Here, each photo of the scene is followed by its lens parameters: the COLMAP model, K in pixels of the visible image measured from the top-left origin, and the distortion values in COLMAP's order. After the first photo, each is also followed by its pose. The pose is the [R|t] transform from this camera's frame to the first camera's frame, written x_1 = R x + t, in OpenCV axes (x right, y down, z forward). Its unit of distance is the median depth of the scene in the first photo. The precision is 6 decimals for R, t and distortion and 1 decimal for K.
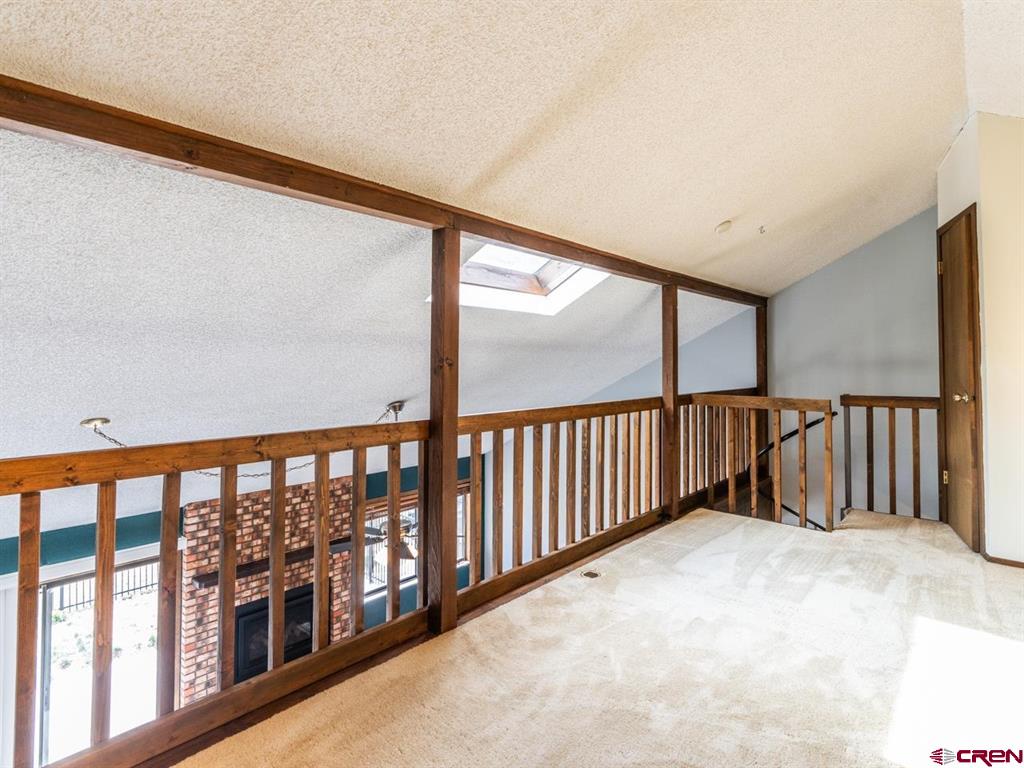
lens RADIAL K [[535.1, 0, 548.9], [0, 535.1, 352.5], [0, 0, 1]] dist [-0.000450, 0.000083]
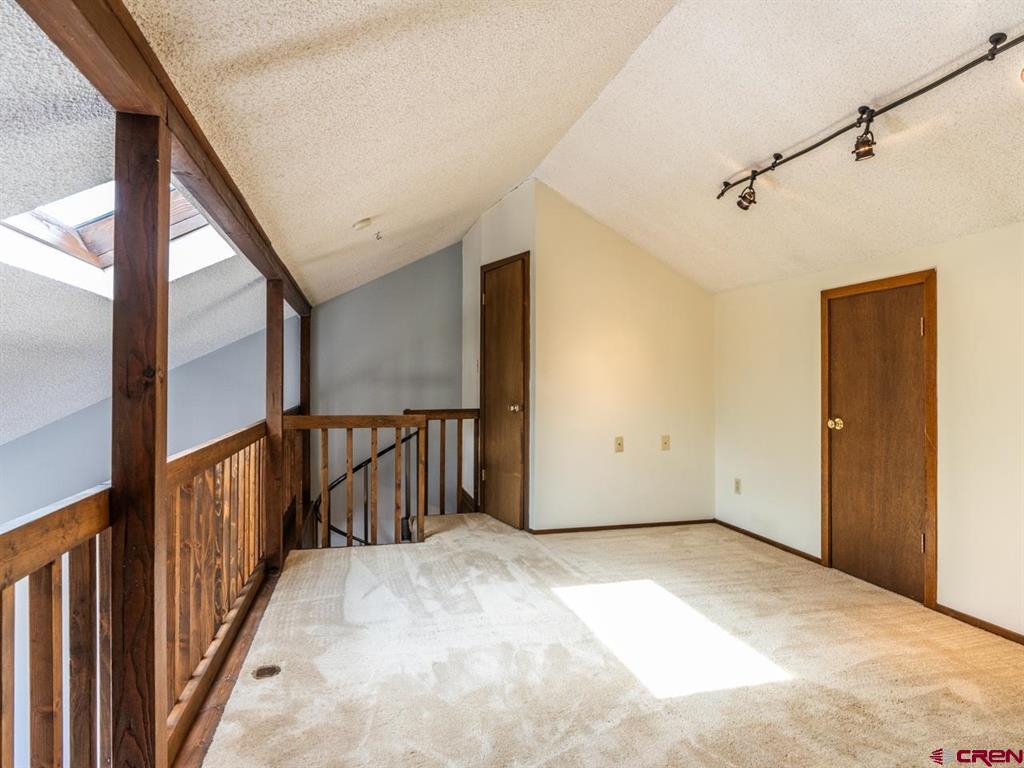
lens RADIAL K [[562.2, 0, 512.0], [0, 562.2, 384.0], [0, 0, 1]] dist [-0.016560, 0.002342]
pose [[0.572037, -0.001266, 0.820227, -0.300426], [-0.021937, 0.999617, 0.016842, 0.007453], [-0.819934, -0.027627, 0.571791, 0.268645]]
